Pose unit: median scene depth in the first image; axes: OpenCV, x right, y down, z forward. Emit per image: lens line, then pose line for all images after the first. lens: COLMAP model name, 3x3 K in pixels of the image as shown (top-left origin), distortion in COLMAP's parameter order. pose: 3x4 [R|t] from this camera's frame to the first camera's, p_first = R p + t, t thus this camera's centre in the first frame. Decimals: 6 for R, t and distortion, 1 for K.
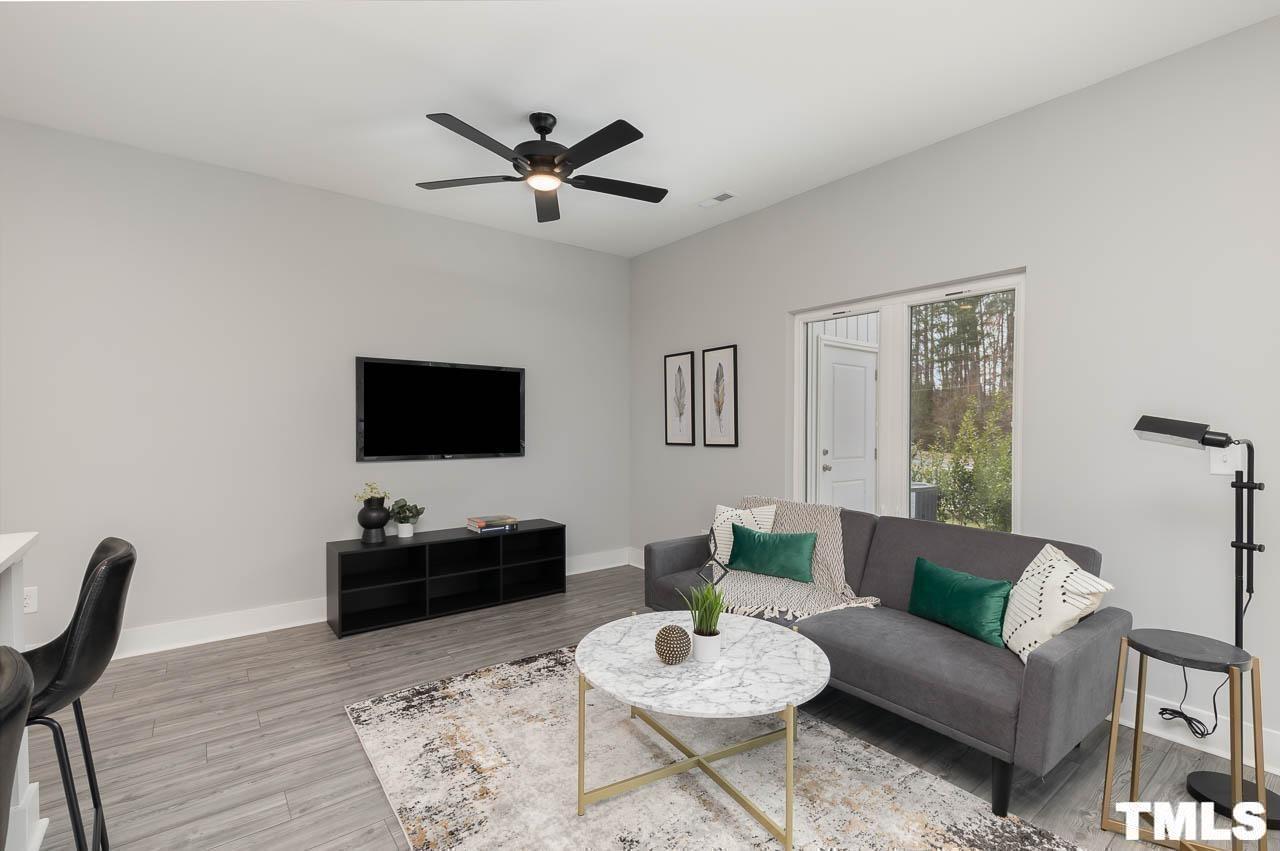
lens RADIAL K [[569.8, 0, 644.7], [0, 569.8, 430.0], [0, 0, 1]] dist [-0.000831, 0.000173]
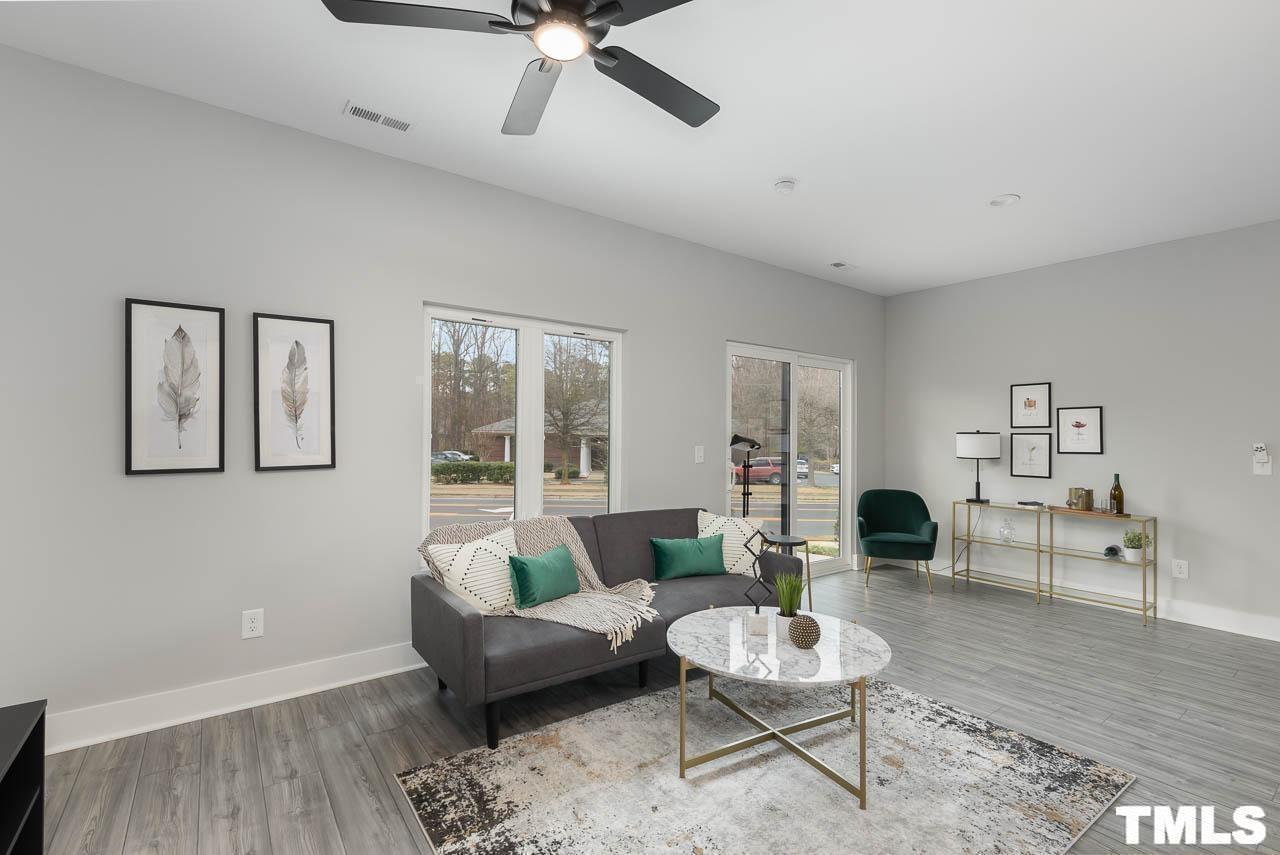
lens RADIAL K [[569.8, 0, 637.8], [0, 569.8, 435.6], [0, 0, 1]] dist [-0.000831, 0.000173]
pose [[0.025389, -0.000727, 0.999677, -0.567413], [0.001896, 0.999998, 0.000679, -0.010691], [-0.999676, 0.001878, 0.025390, 0.667006]]
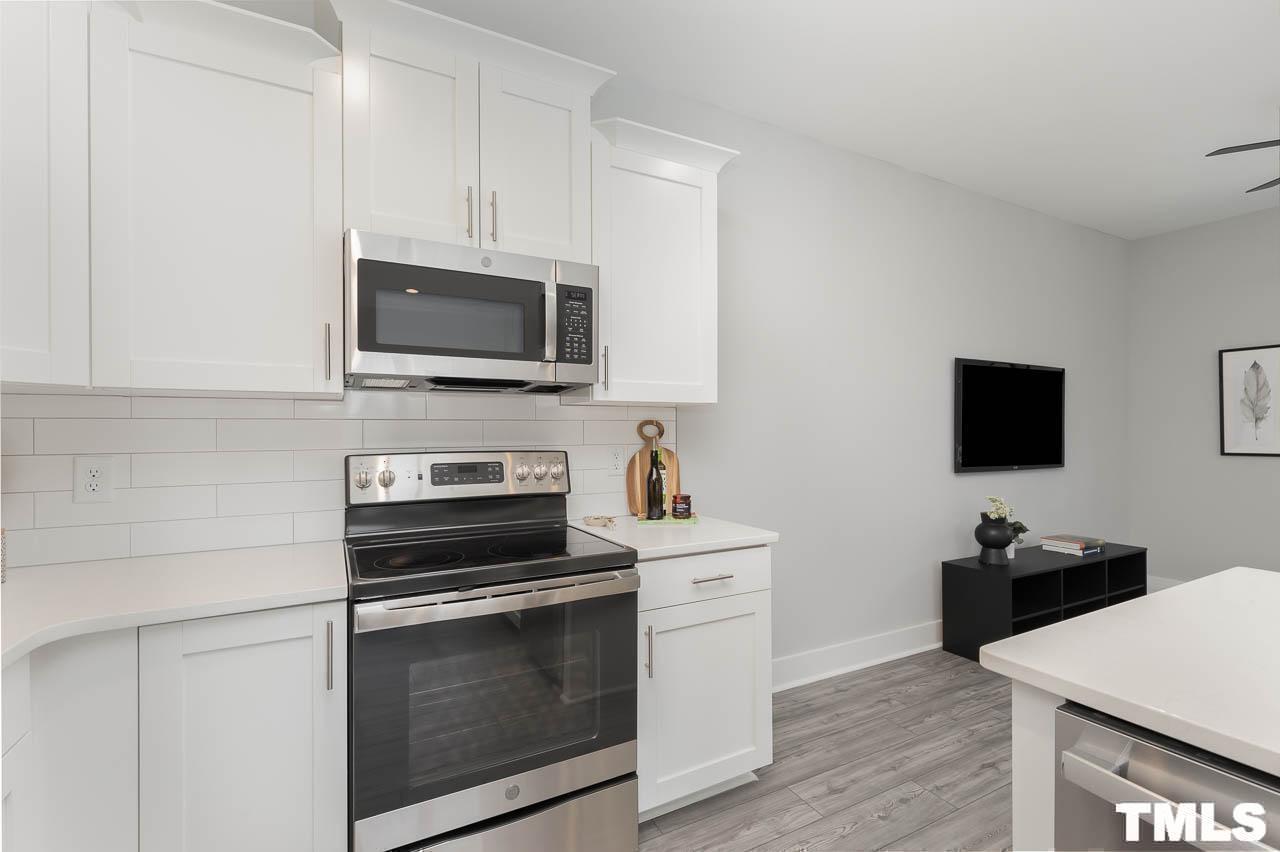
lens RADIAL K [[569.8, 0, 637.4], [0, 569.8, 428.2], [0, 0, 1]] dist [-0.000831, 0.000173]
pose [[0.984519, -0.002952, -0.175251, -0.836290], [0.000706, 0.999917, -0.012880, -0.005021], [0.175275, 0.012556, 0.984439, 0.014110]]
